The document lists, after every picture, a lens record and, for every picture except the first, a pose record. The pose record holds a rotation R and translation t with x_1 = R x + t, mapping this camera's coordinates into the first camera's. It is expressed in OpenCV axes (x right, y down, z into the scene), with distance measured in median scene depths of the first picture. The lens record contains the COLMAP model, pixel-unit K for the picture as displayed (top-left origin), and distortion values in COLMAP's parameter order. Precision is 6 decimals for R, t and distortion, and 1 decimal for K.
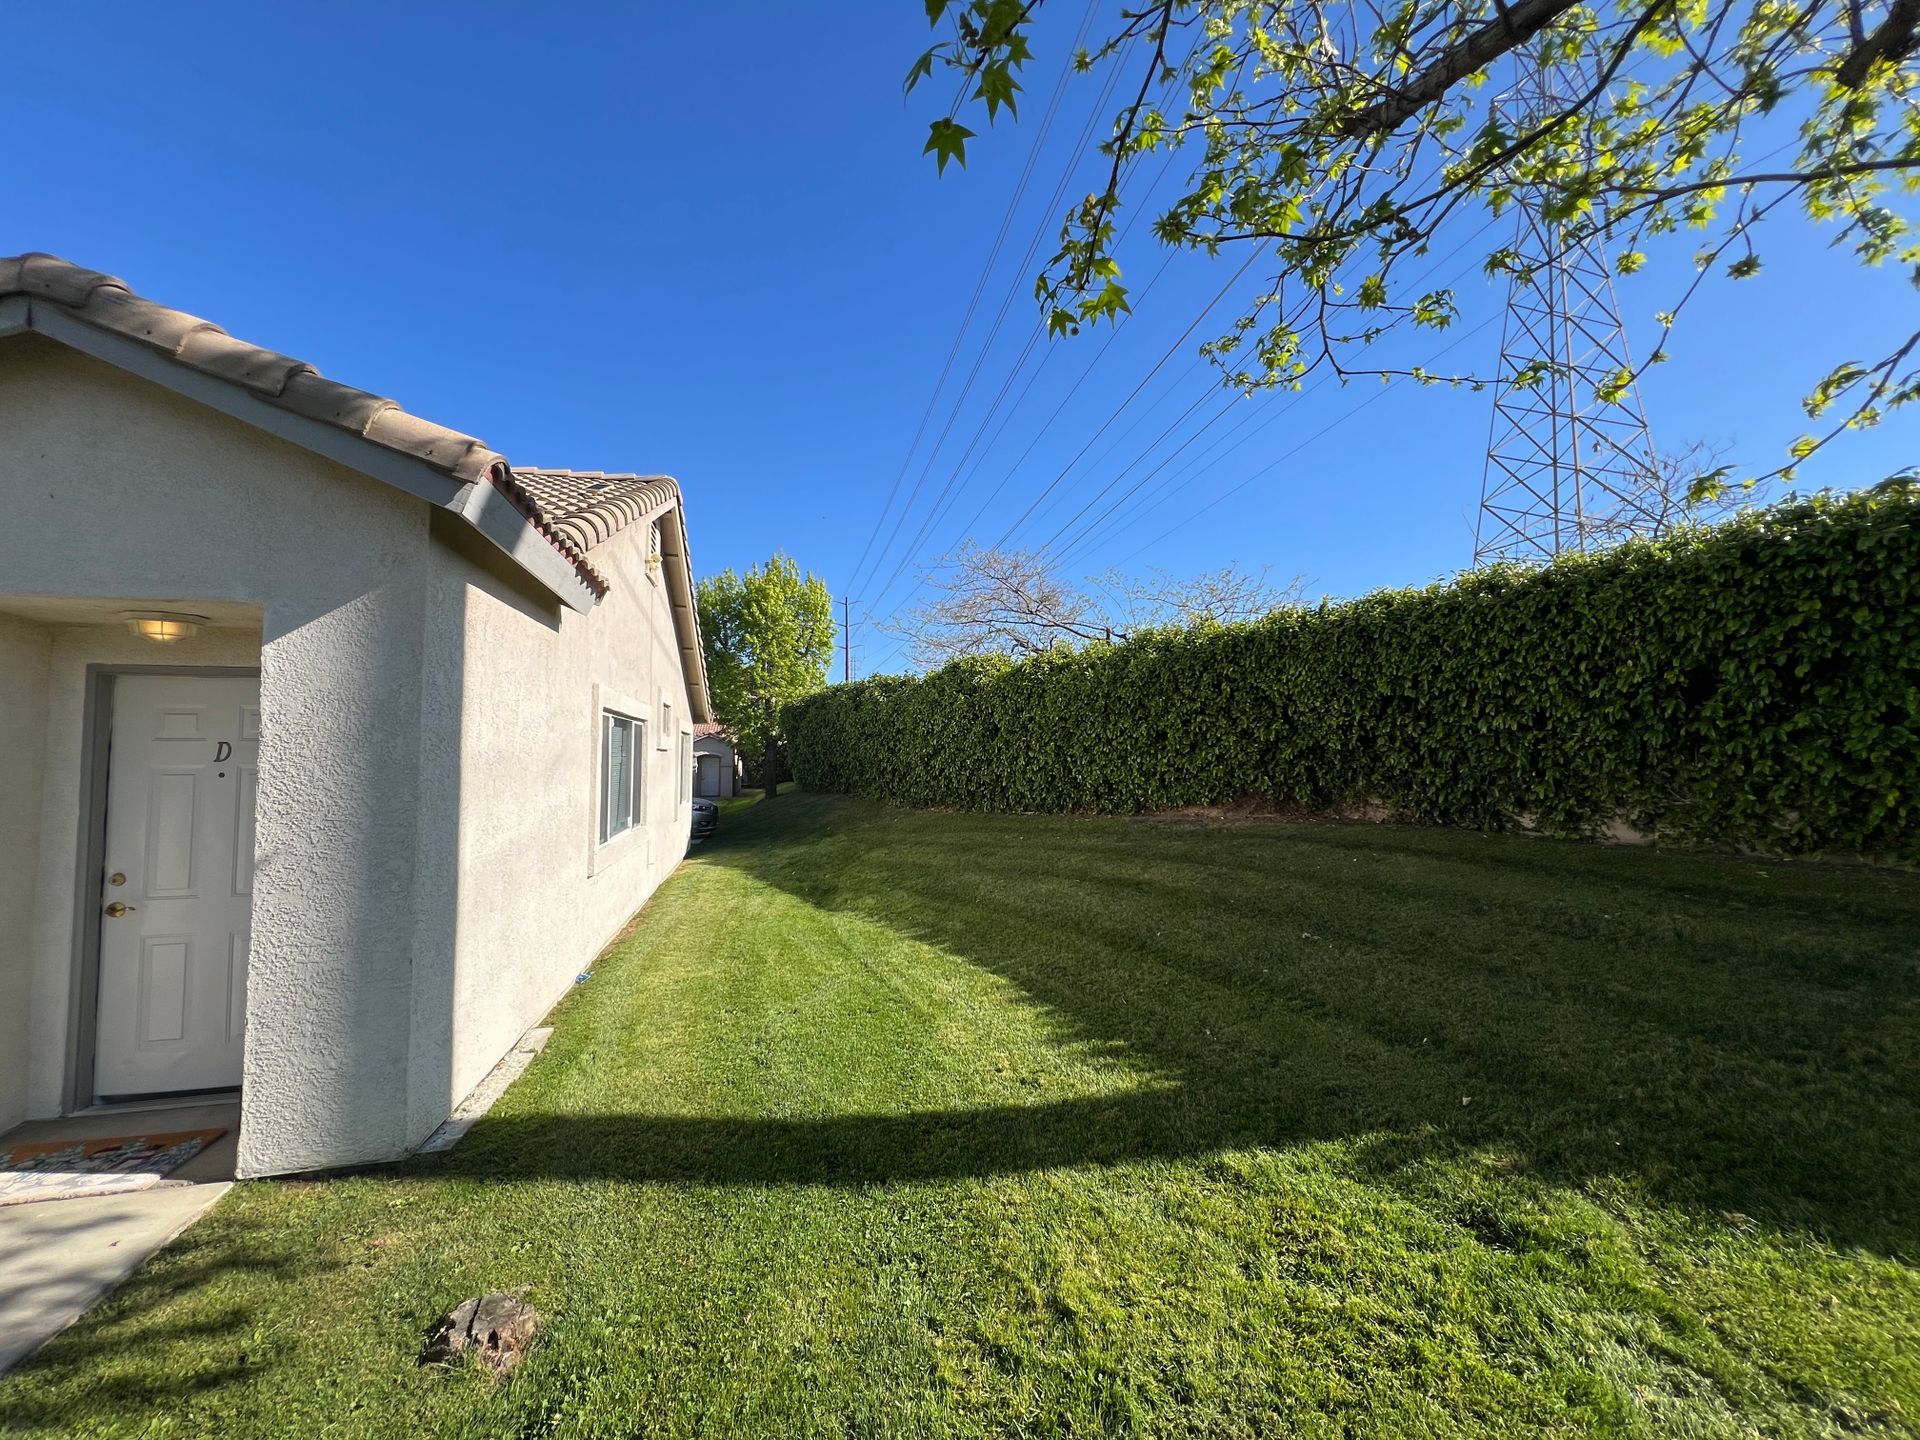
lens RADIAL K [[782.7, 0, 996.3], [0, 782.7, 720.0], [0, 0, 1]] dist [0.018036, -0.000018]
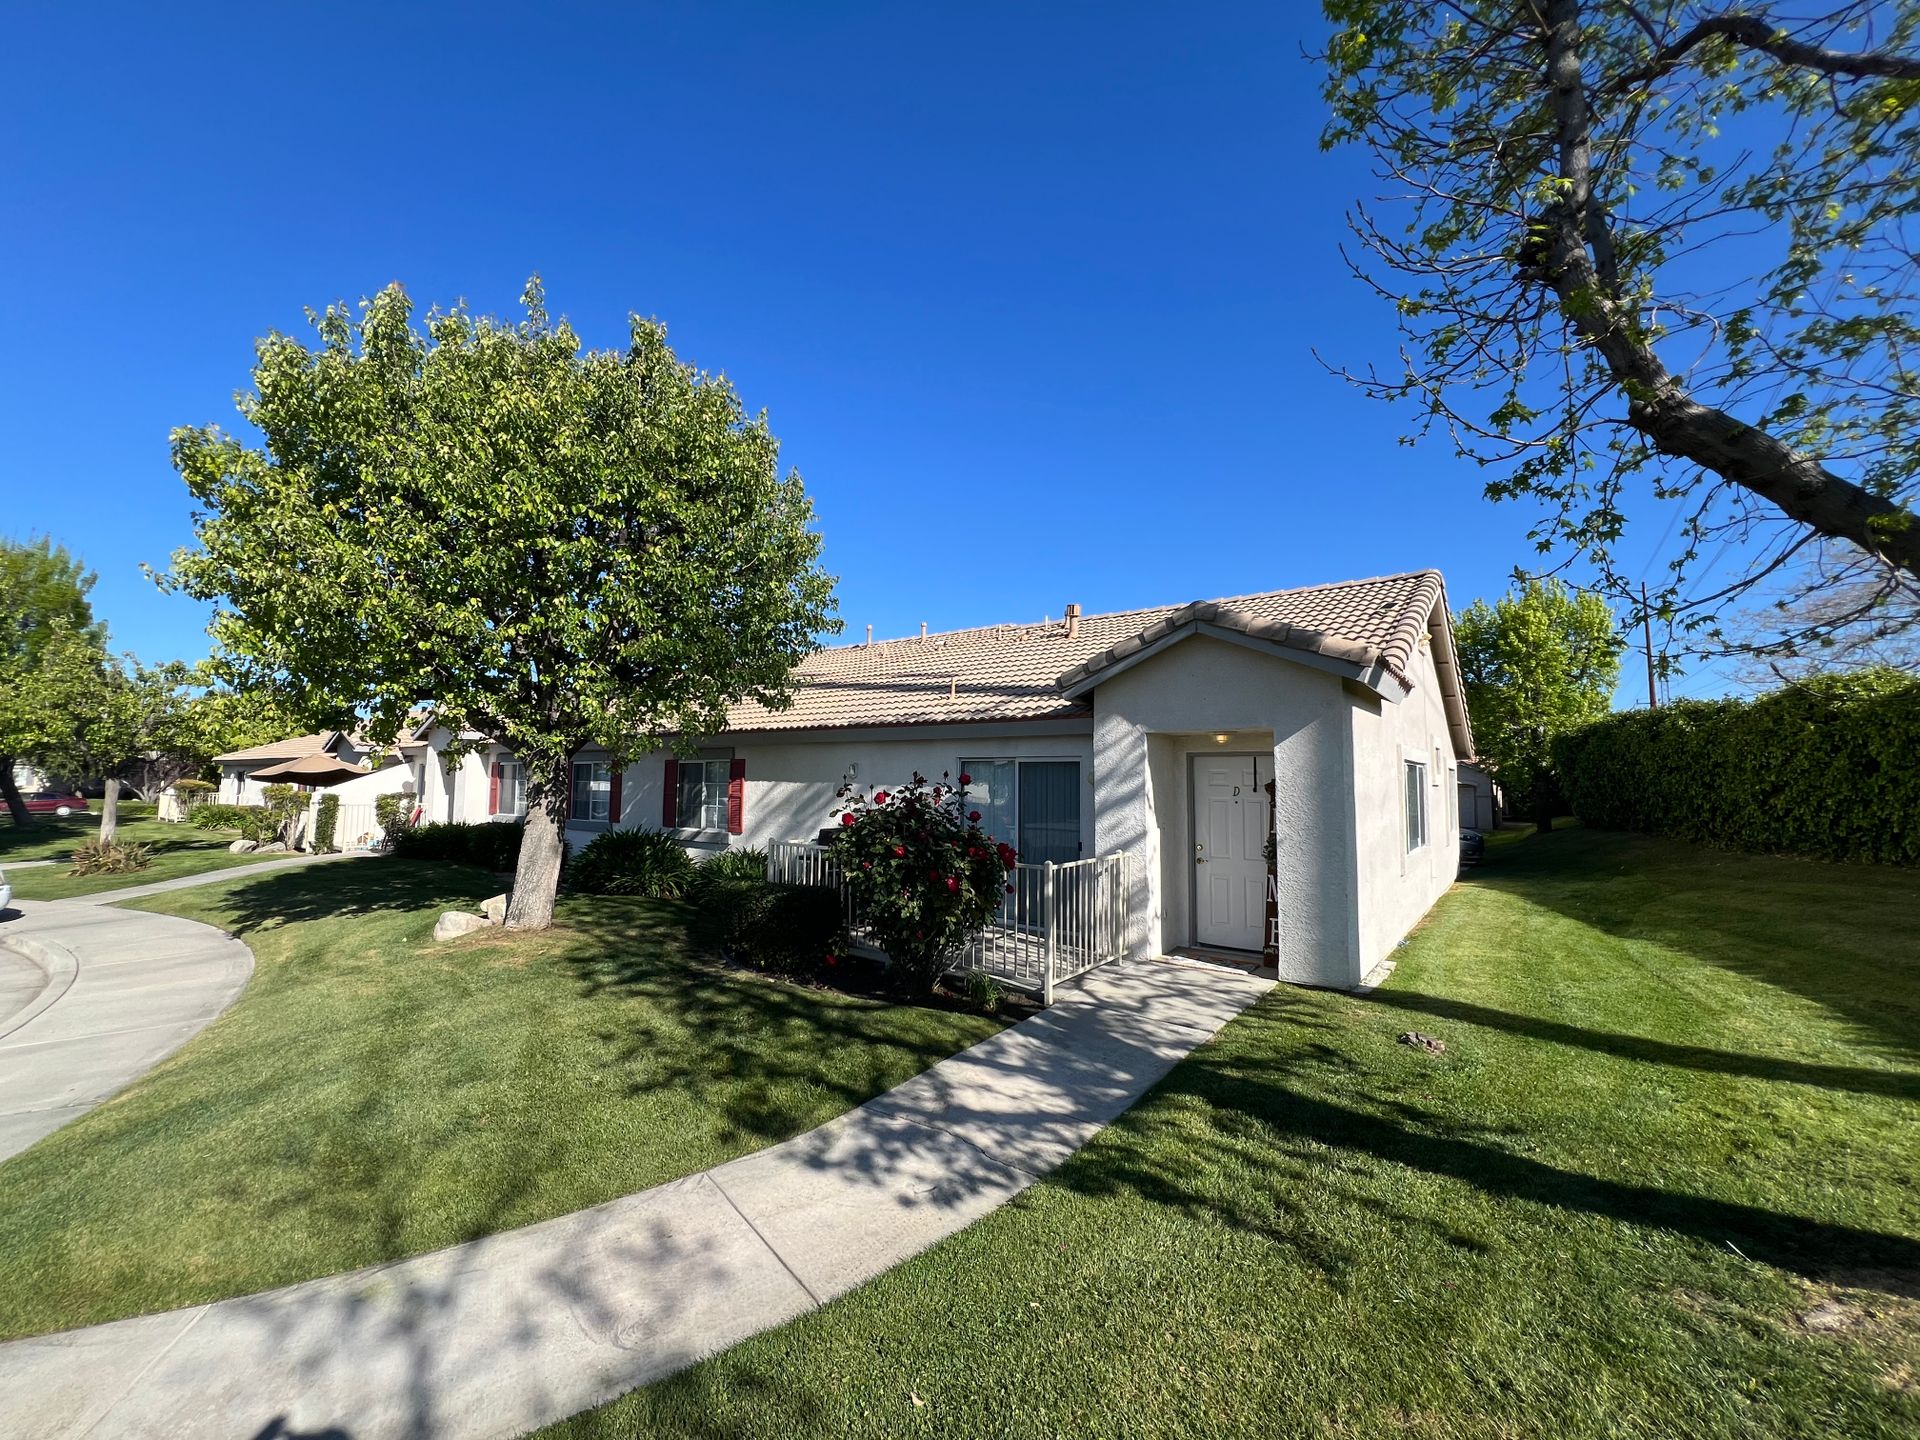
lens RADIAL K [[764.6, 0, 936.2], [0, 764.6, 725.0], [0, 0, 1]] dist [-0.004940, 0.000881]
pose [[0.583854, -0.053379, -0.810102, 0.071949], [0.029622, 0.998572, -0.044448, -0.022022], [0.811318, 0.001954, 0.584602, -0.267836]]
